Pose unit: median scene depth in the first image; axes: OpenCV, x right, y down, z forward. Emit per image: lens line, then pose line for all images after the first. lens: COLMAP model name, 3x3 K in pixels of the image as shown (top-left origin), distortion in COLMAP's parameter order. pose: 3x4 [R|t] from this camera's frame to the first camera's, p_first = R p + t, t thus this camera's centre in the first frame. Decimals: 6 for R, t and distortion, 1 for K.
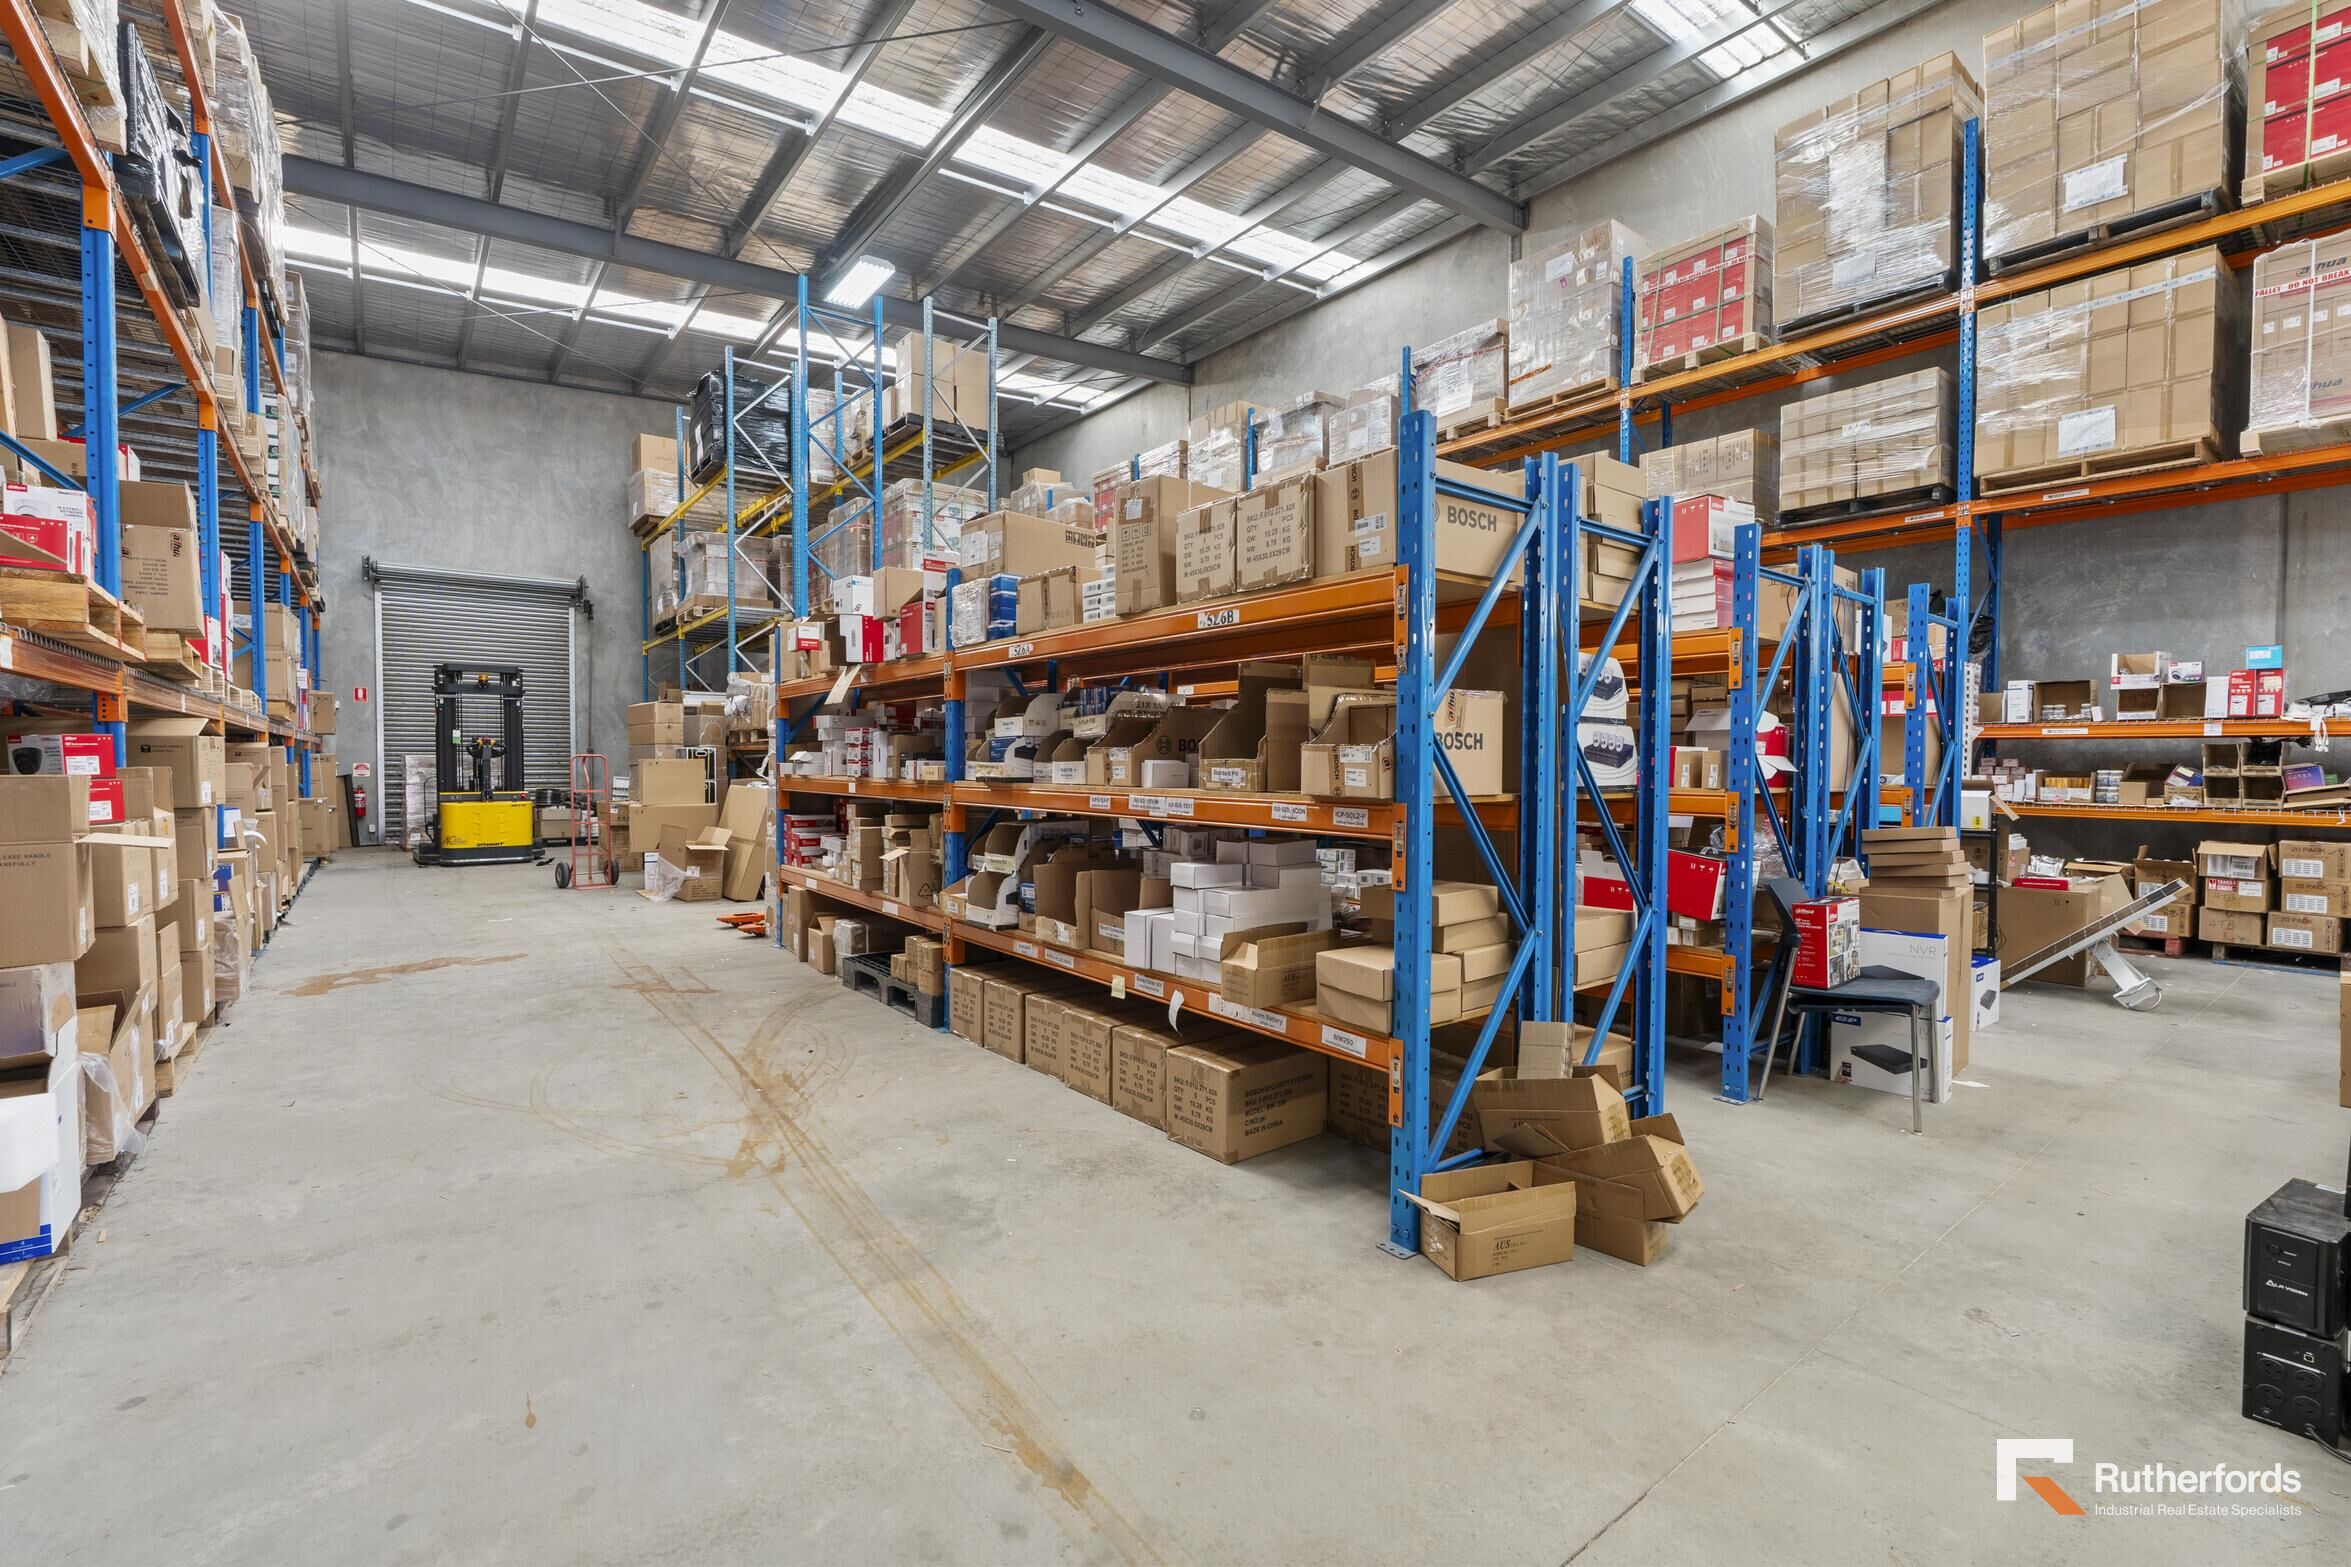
lens RADIAL K [[1035.4, 0, 1178.0], [0, 1035.4, 776.2], [0, 0, 1]] dist [-0.000789, -0.000094]
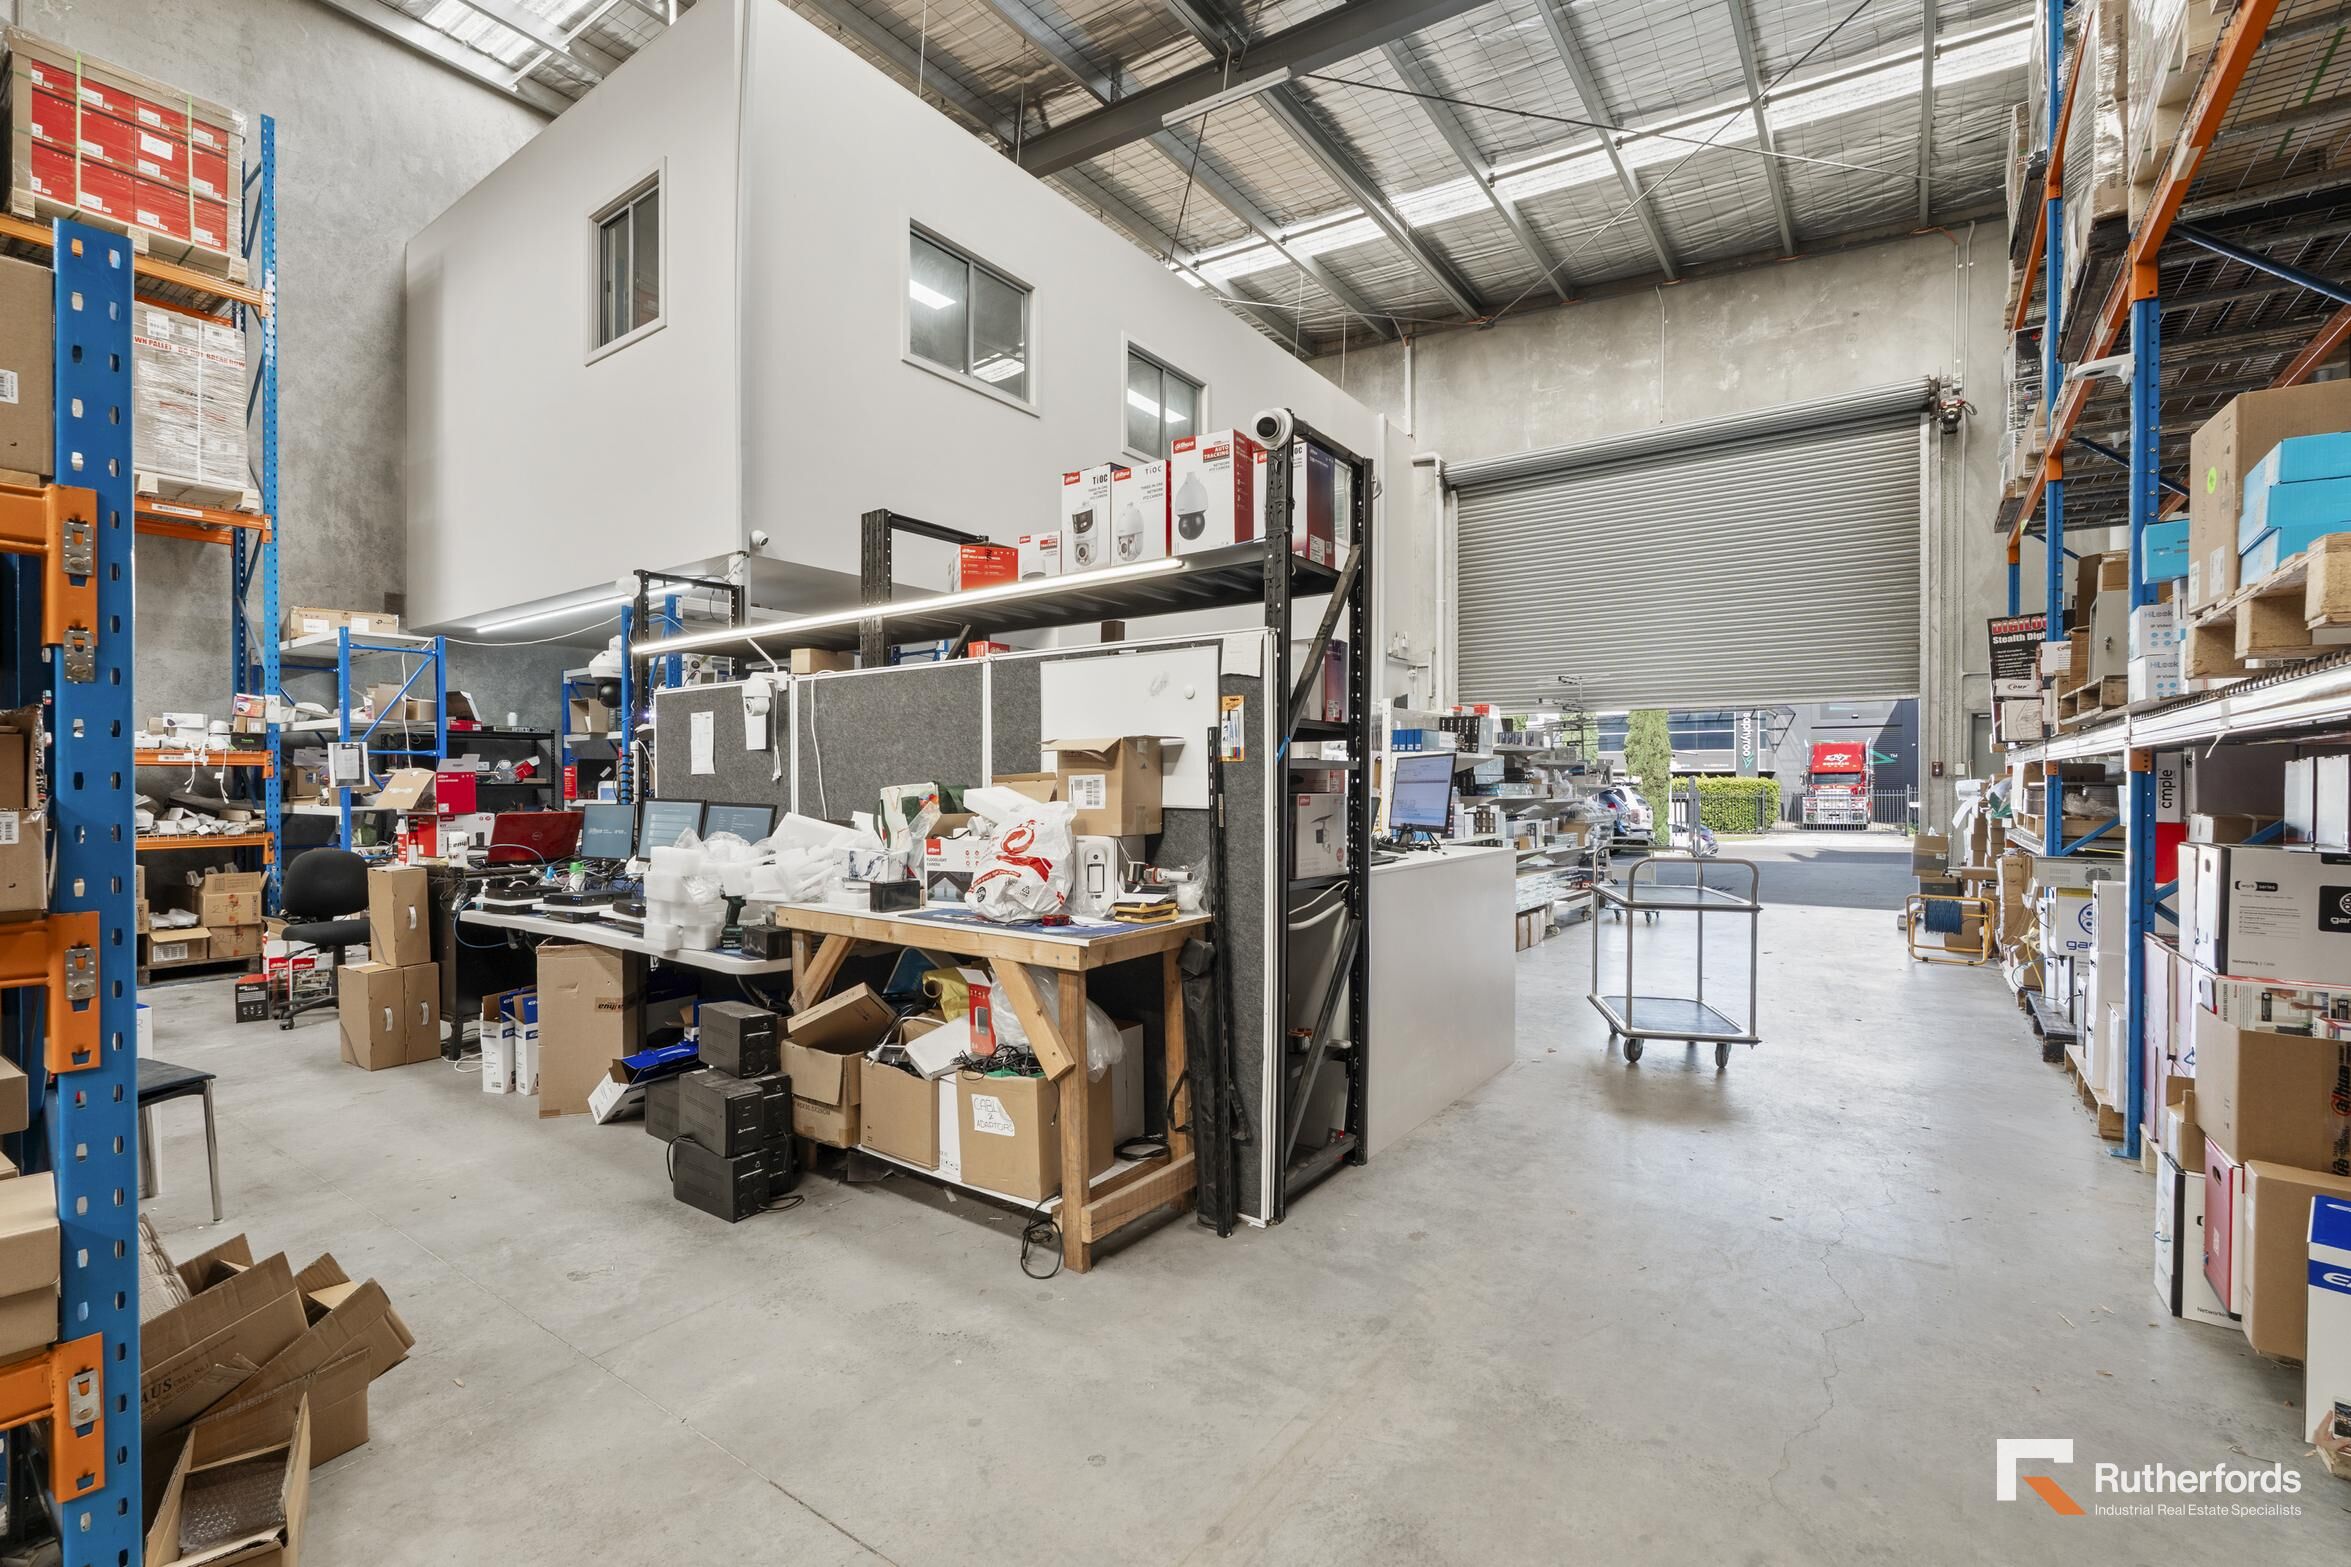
lens RADIAL K [[1035.4, 0, 1178.0], [0, 1035.4, 776.2], [0, 0, 1]] dist [-0.000789, -0.000094]
pose [[-0.291617, -0.000282, 0.956535, -0.564539], [0.014755, 0.999880, 0.004793, -0.045897], [-0.956421, 0.015511, -0.291577, 0.687743]]
